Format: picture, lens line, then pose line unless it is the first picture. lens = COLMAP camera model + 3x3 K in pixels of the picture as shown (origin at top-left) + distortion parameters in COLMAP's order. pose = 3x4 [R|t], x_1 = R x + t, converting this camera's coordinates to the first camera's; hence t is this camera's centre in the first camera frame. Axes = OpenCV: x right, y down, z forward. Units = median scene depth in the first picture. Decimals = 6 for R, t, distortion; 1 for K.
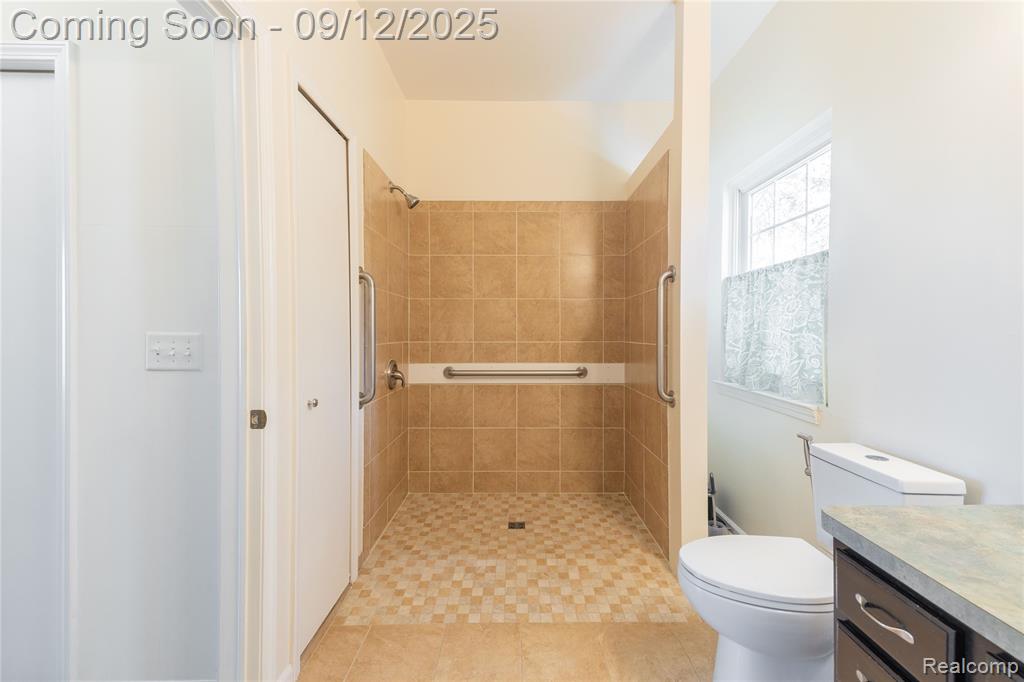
lens RADIAL K [[414.7, 0, 513.2], [0, 414.7, 337.7], [0, 0, 1]] dist [0.047598, -0.013505]
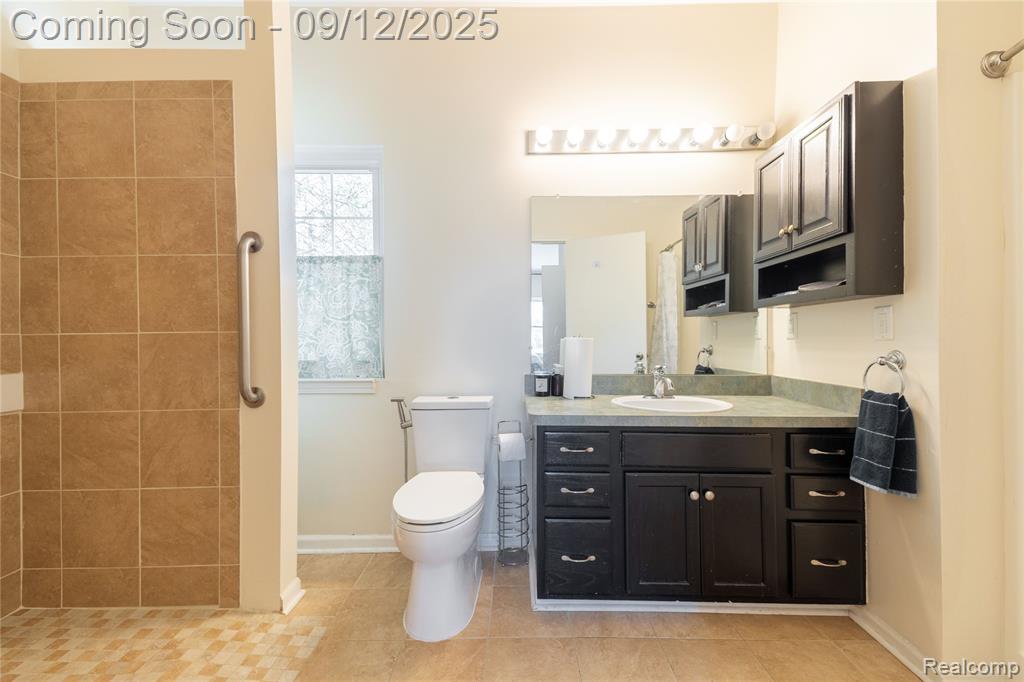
lens RADIAL K [[414.7, 0, 513.2], [0, 414.7, 337.7], [0, 0, 1]] dist [0.047598, -0.013505]
pose [[0.014618, 0.001178, 0.999892, -0.432935], [0.023151, 0.999731, -0.001516, 0.044777], [-0.999625, 0.023170, 0.014587, 0.487491]]
